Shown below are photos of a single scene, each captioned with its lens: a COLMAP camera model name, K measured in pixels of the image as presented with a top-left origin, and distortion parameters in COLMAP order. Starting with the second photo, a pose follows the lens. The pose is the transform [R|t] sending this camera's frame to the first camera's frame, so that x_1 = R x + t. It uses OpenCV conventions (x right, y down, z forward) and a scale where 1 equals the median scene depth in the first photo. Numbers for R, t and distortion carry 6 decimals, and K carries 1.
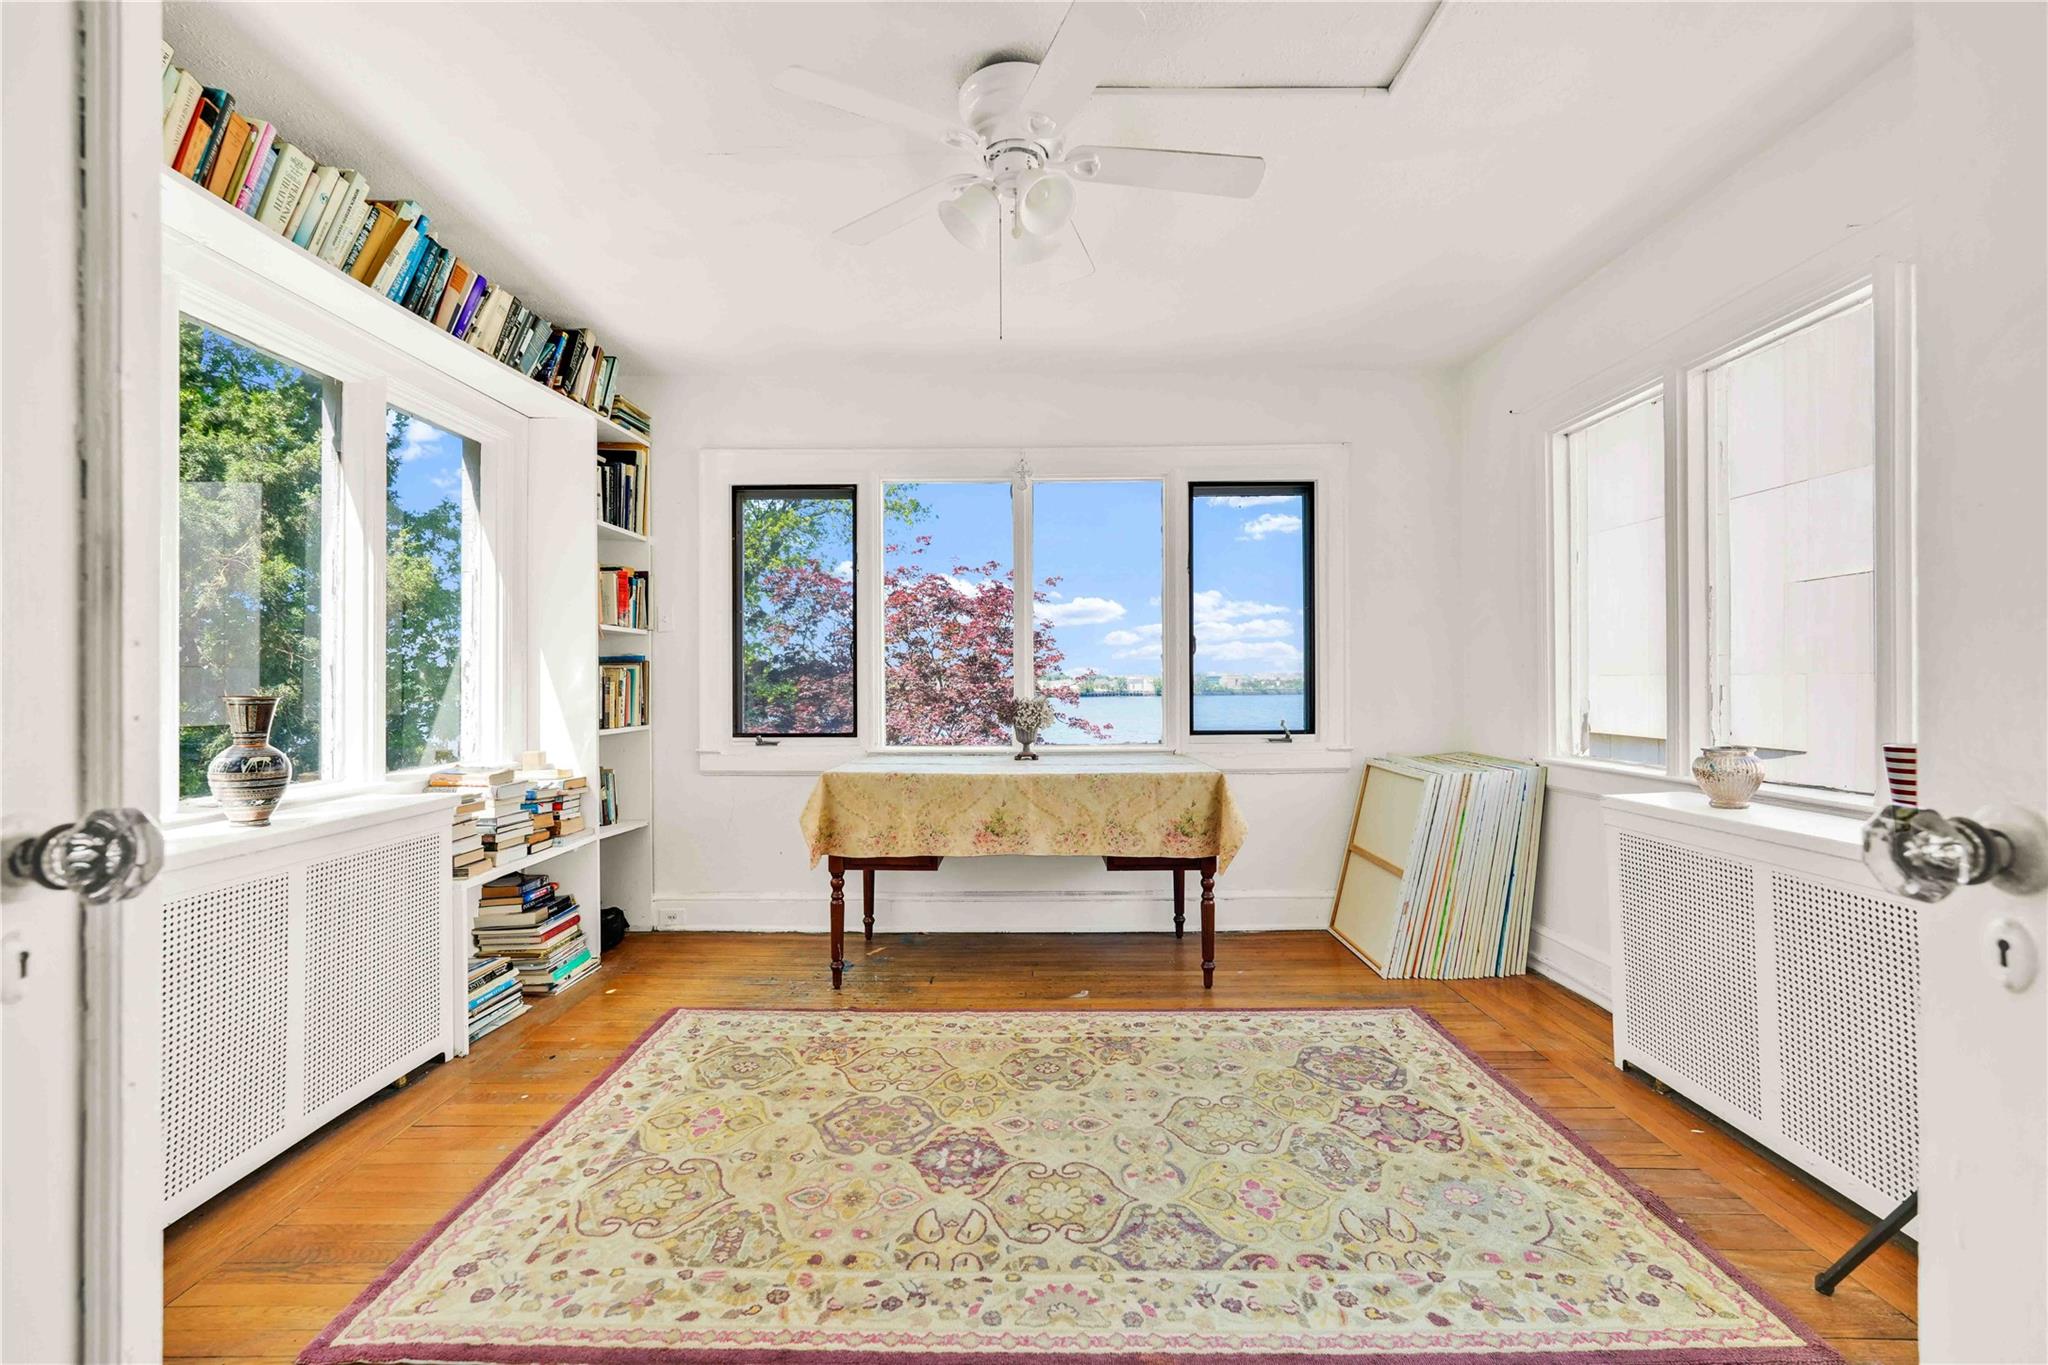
lens RADIAL K [[899.8, 0, 1027.2], [0, 899.8, 679.3], [0, 0, 1]] dist [-0.001984, -0.000238]
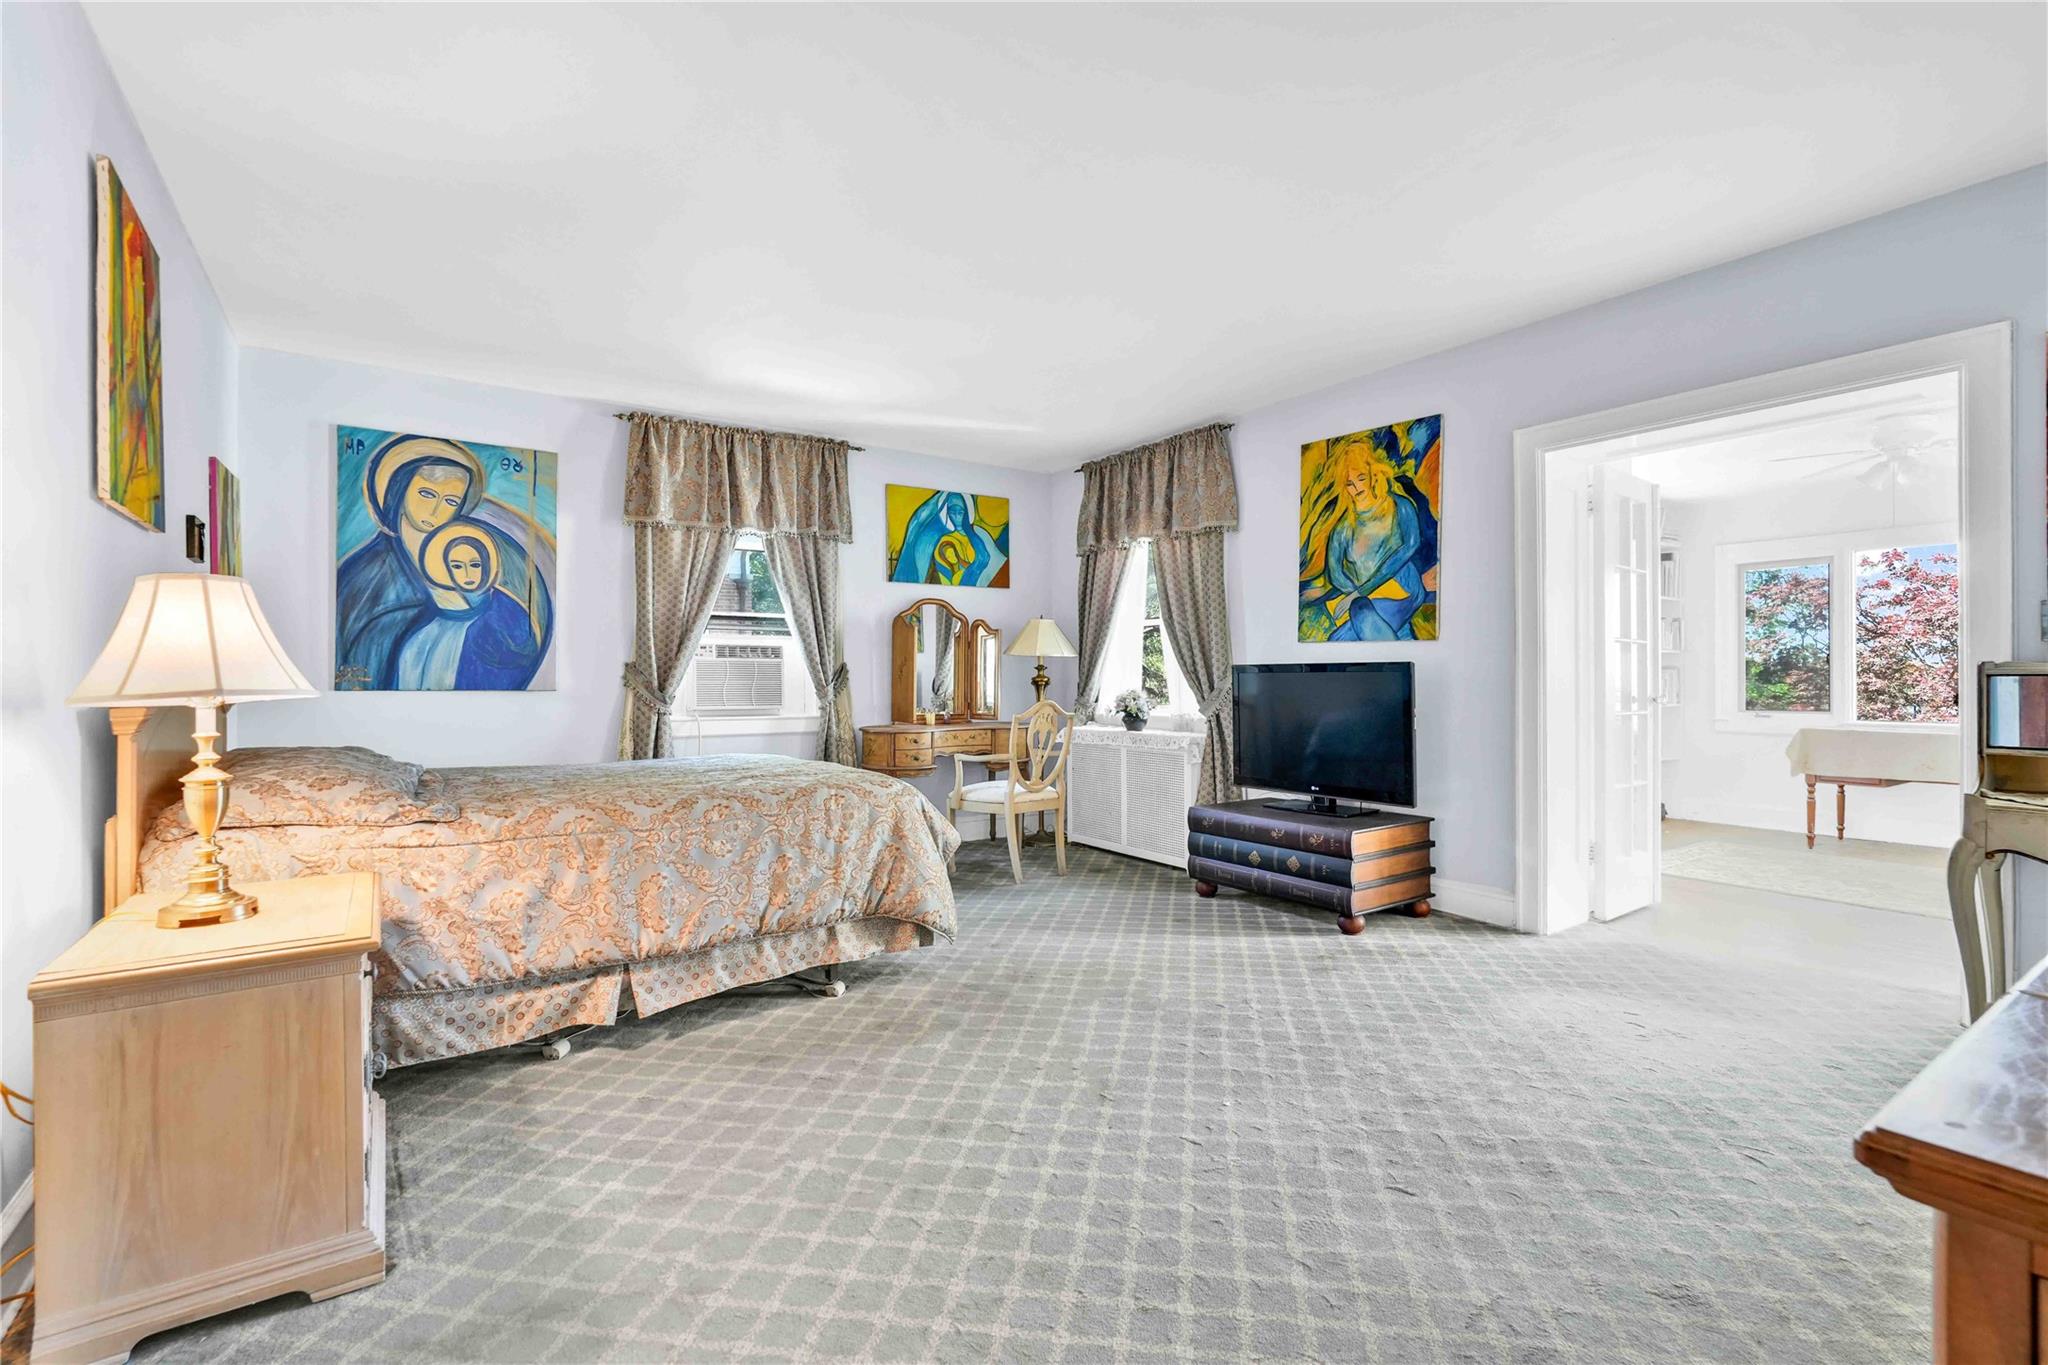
lens RADIAL K [[899.8, 0, 1024.6], [0, 899.8, 691.0], [0, 0, 1]] dist [-0.001984, -0.000238]
pose [[0.574756, 0.003959, -0.818315, 0.306850], [-0.001969, 0.999992, 0.003455, 0.022161], [0.818322, -0.000375, 0.574760, -1.148101]]
